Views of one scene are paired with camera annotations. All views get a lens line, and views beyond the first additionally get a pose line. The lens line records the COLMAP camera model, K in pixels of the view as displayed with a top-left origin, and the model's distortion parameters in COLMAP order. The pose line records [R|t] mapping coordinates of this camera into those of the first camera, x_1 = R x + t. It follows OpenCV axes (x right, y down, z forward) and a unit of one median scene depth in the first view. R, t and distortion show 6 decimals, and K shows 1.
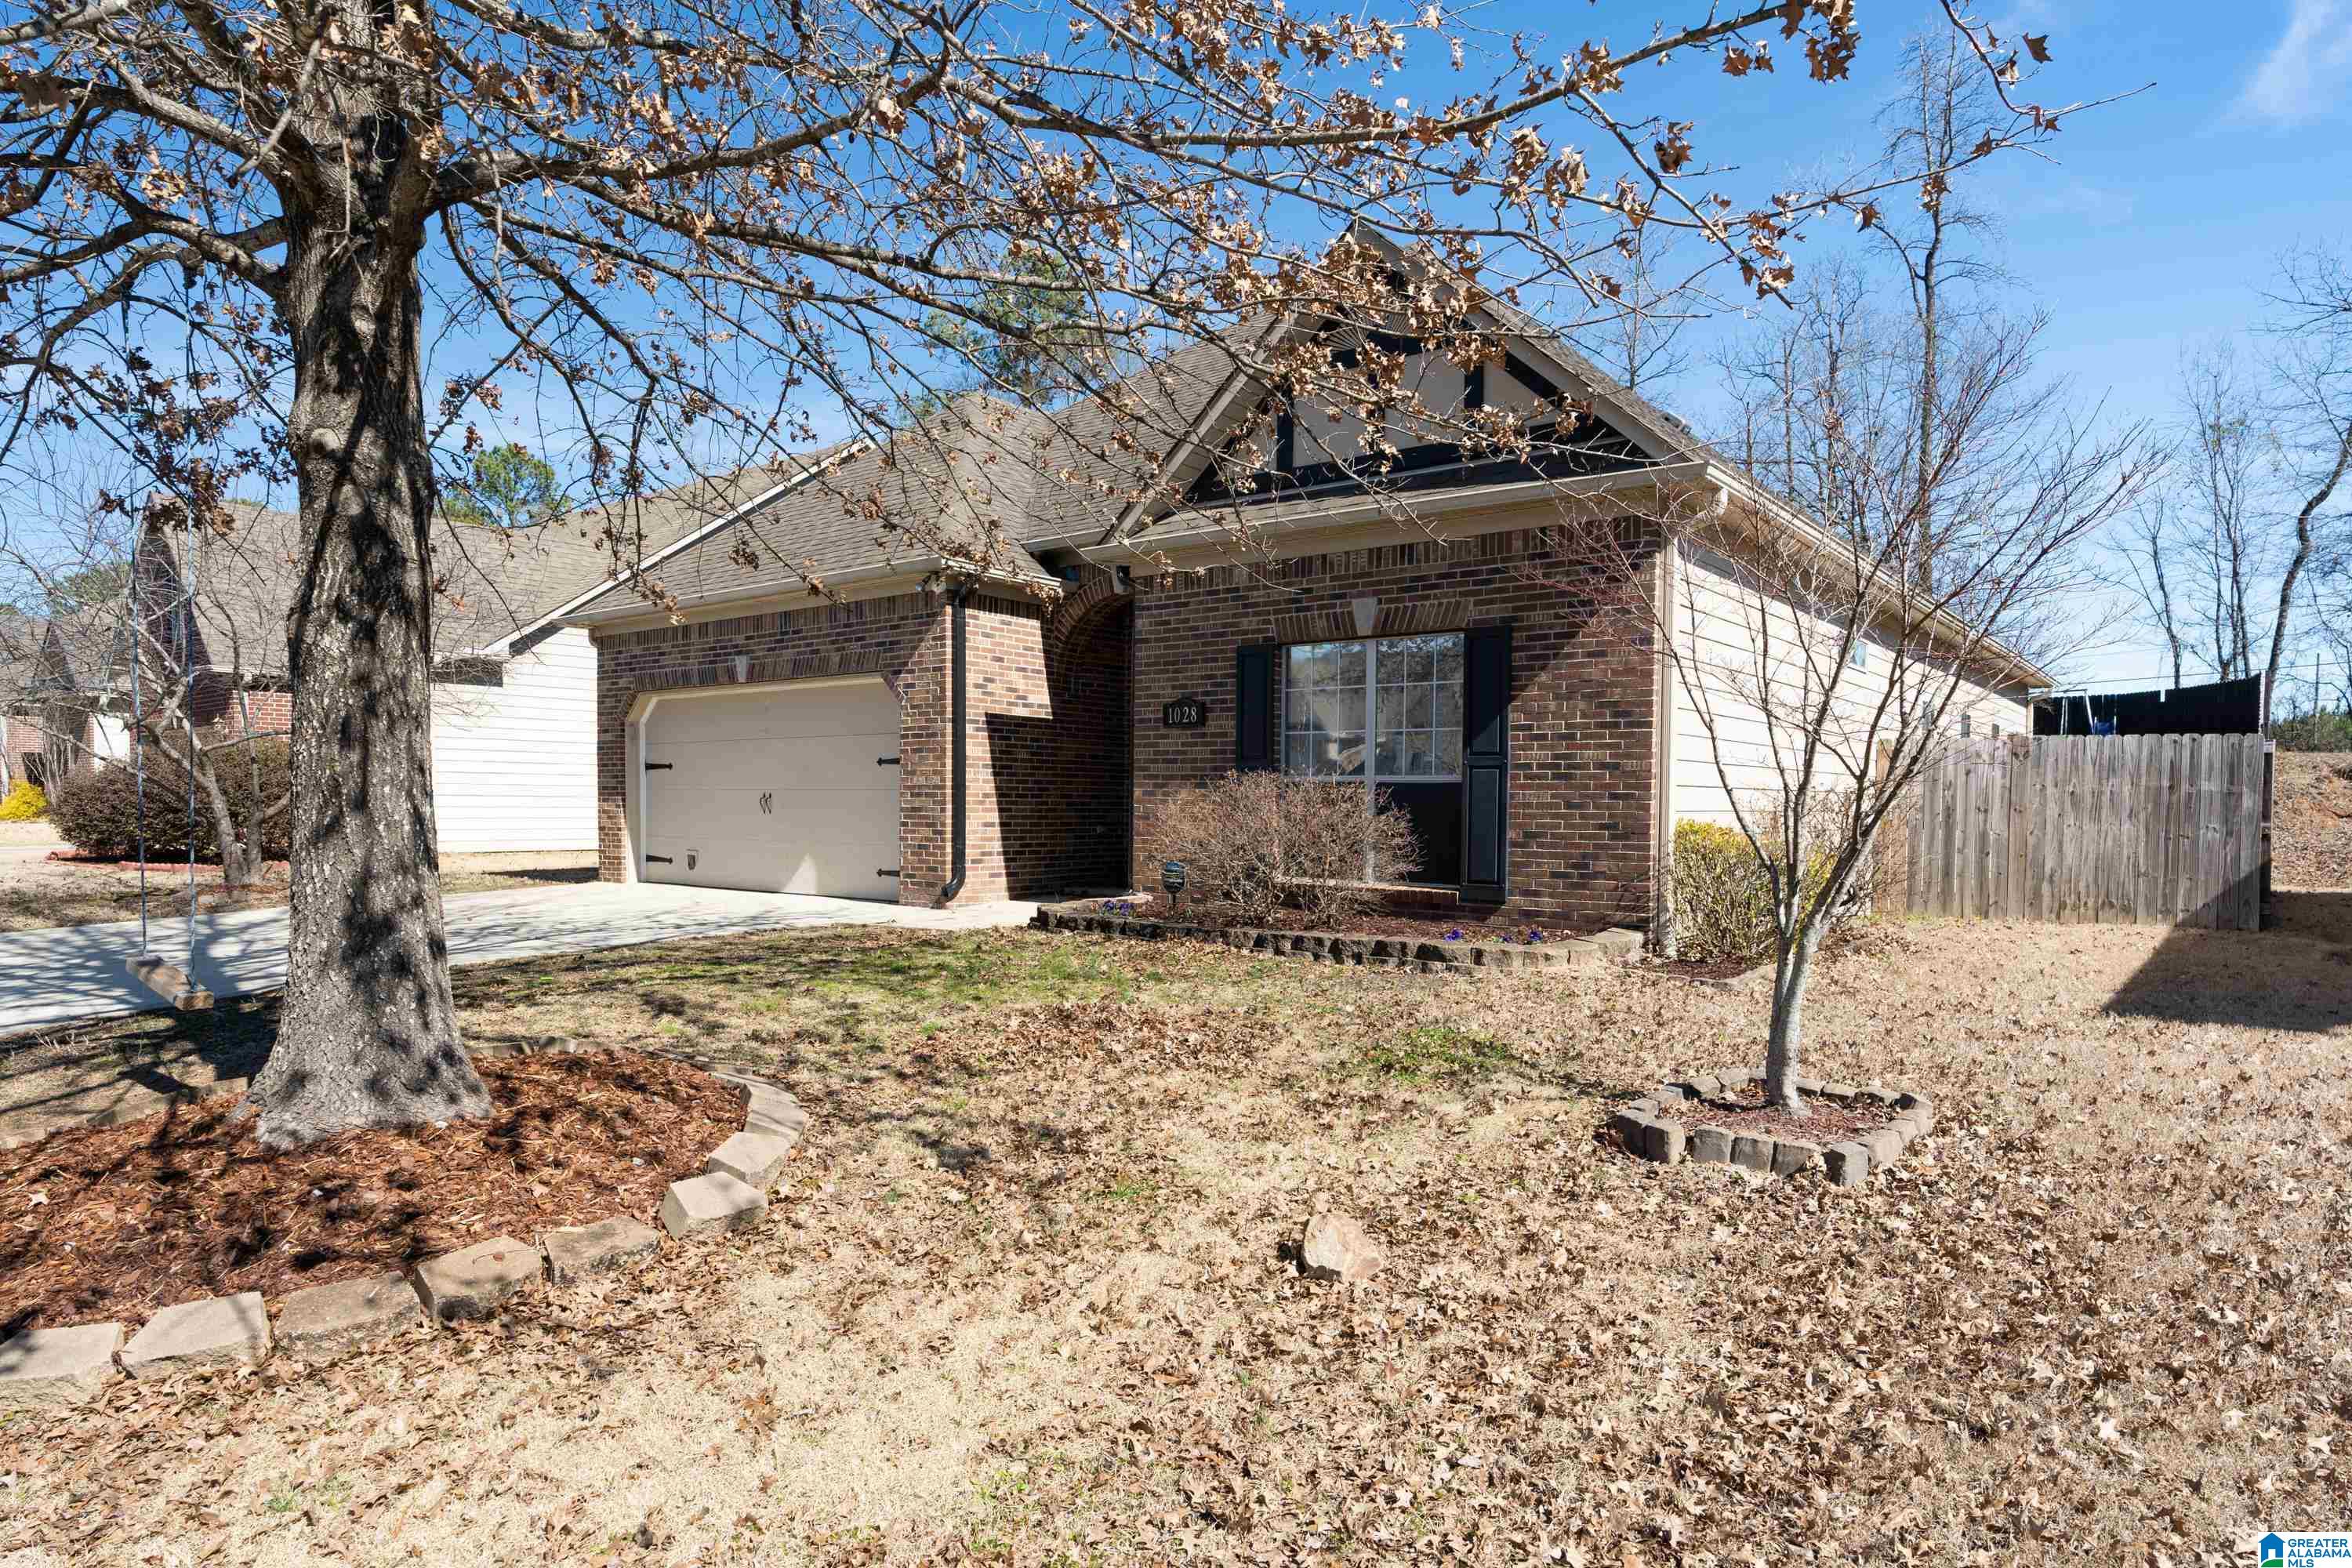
lens RADIAL K [[1347.8, 0, 1249.6], [0, 1347.8, 798.0], [0, 0, 1]] dist [0.008164, -0.003005]
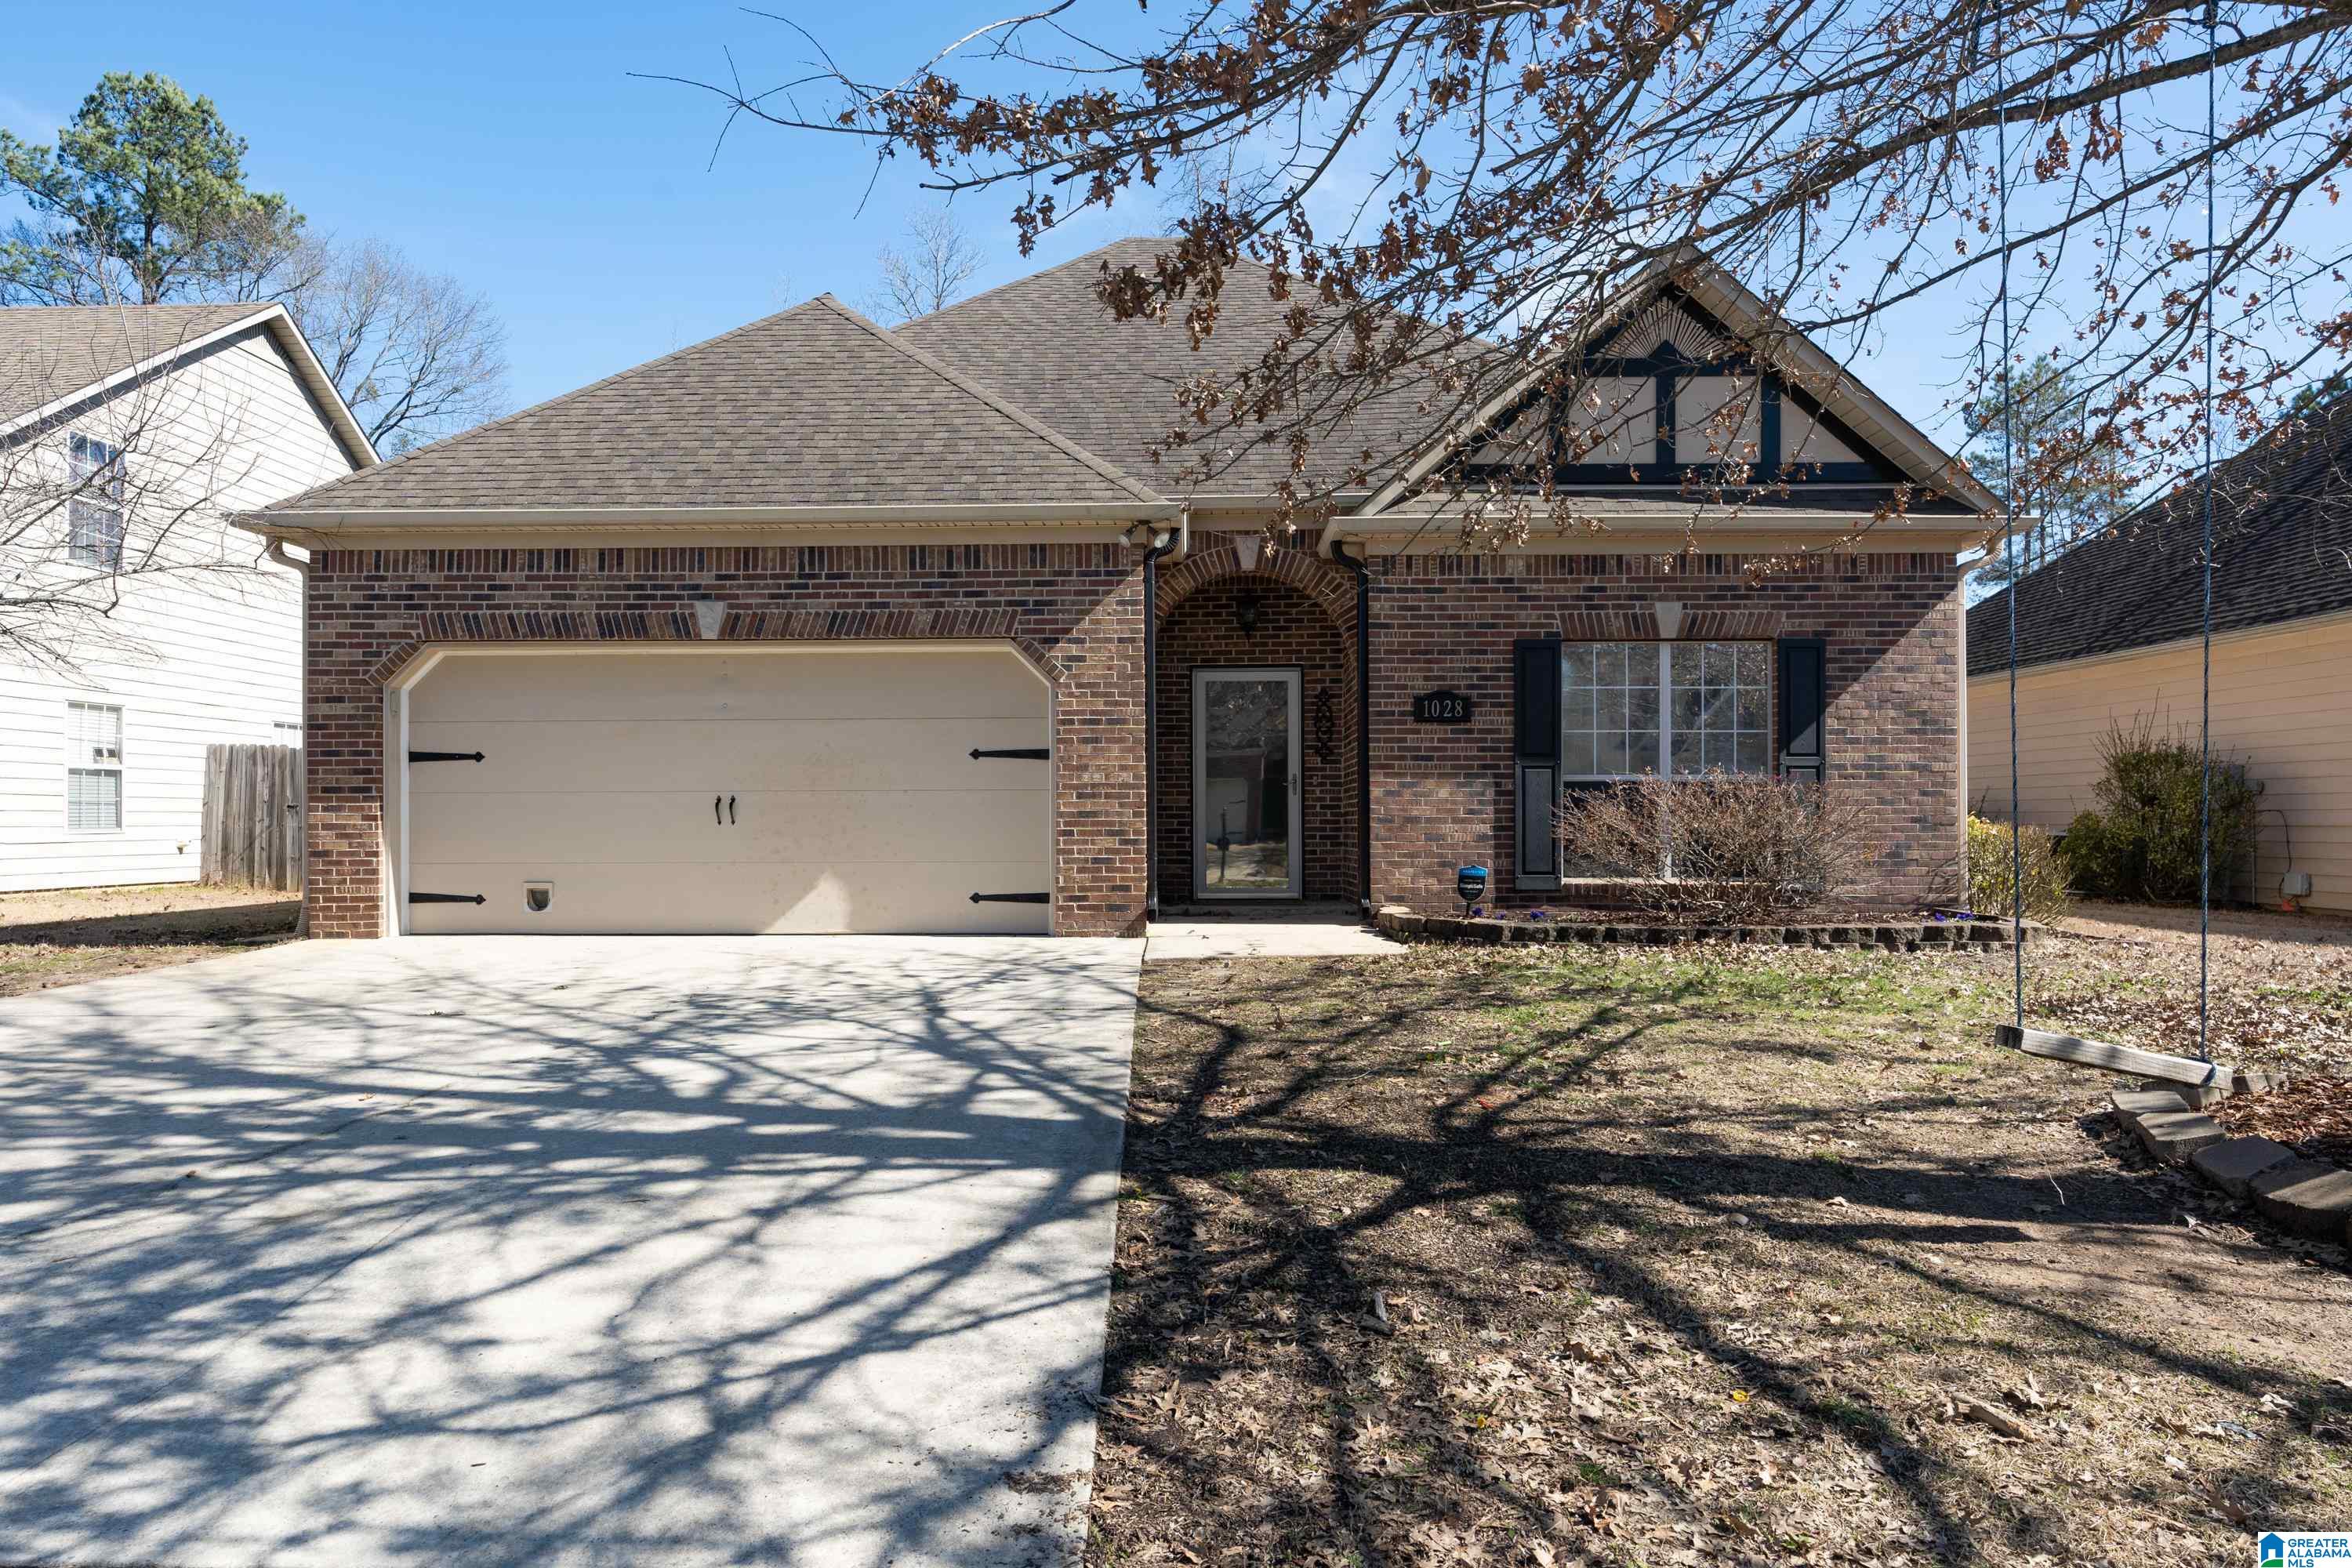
lens RADIAL K [[1347.8, 0, 1173.2], [0, 1347.8, 783.2], [0, 0, 1]] dist [0.008164, -0.003005]
pose [[0.804372, 0.006414, 0.594092, -0.742558], [0.006859, 0.999775, -0.020081, 0.007085], [-0.594087, 0.020227, 0.804147, 0.359448]]
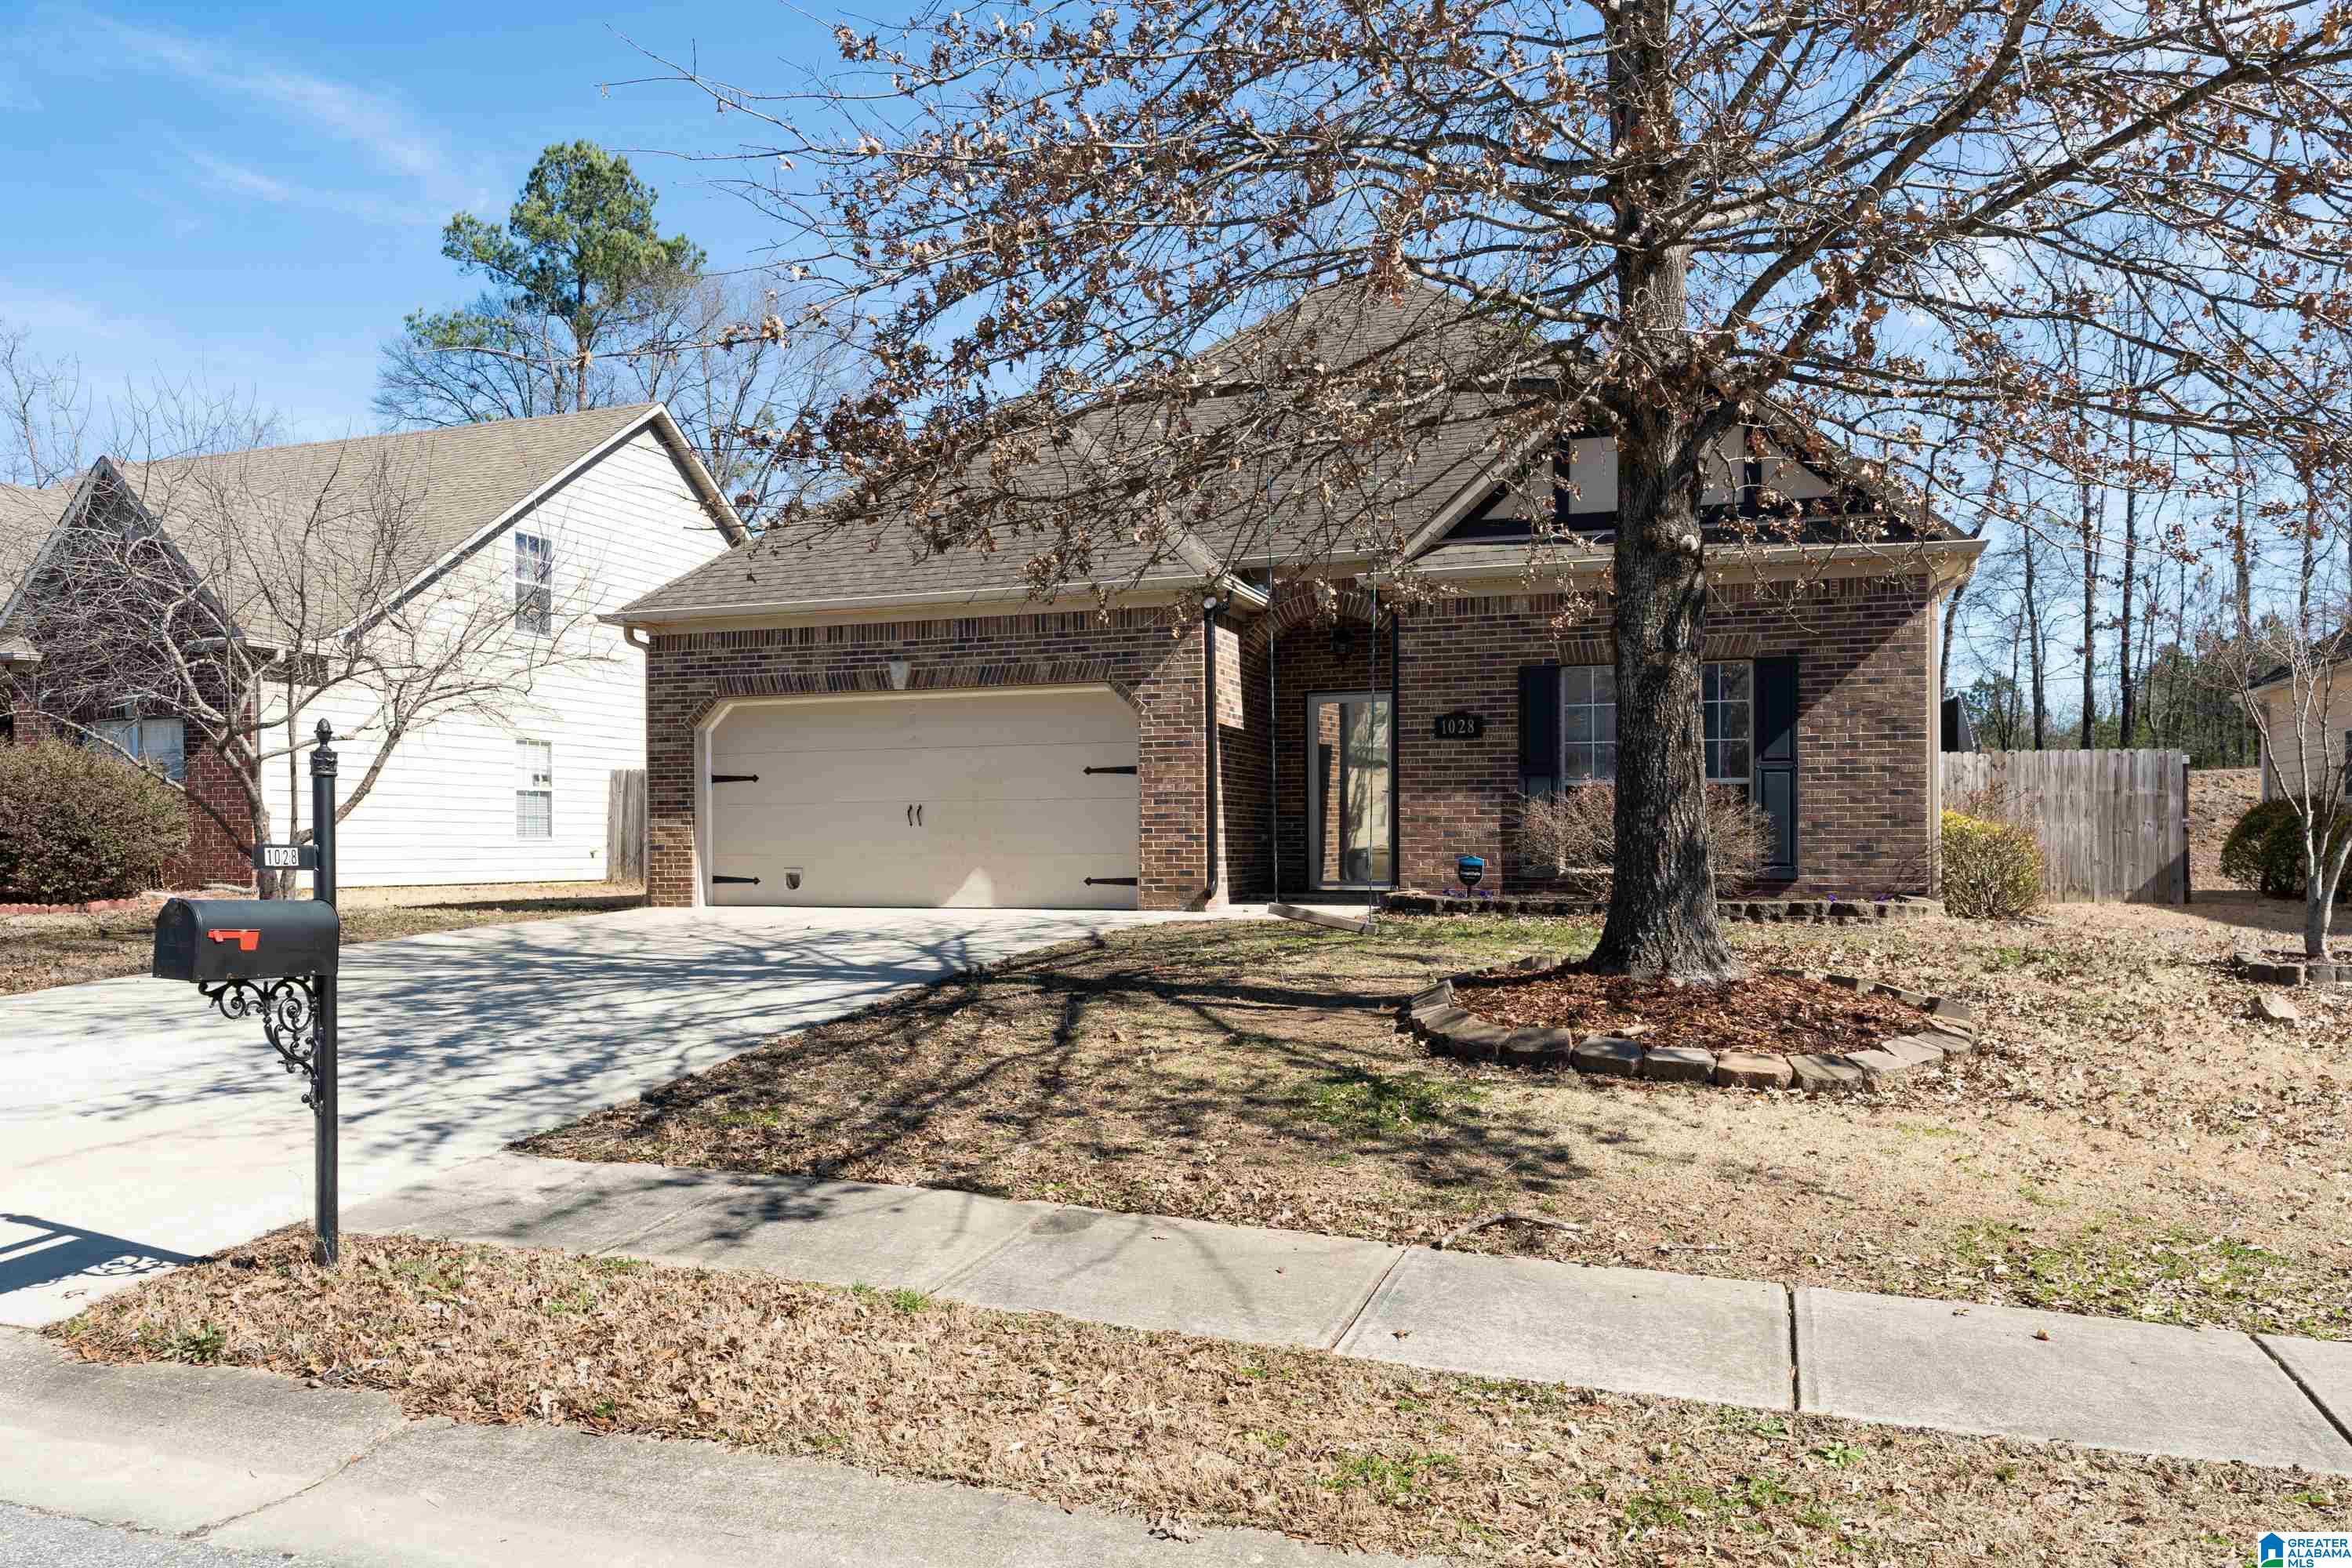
lens RADIAL K [[1689.3, 0, 1185.5], [0, 1689.3, 798.4], [0, 0, 1]] dist [0.030856, 0.008116]
pose [[0.949721, -0.003822, 0.313073, -0.693109], [0.011274, 0.999694, -0.021999, 0.025660], [-0.312894, 0.024422, 0.949474, -0.252650]]
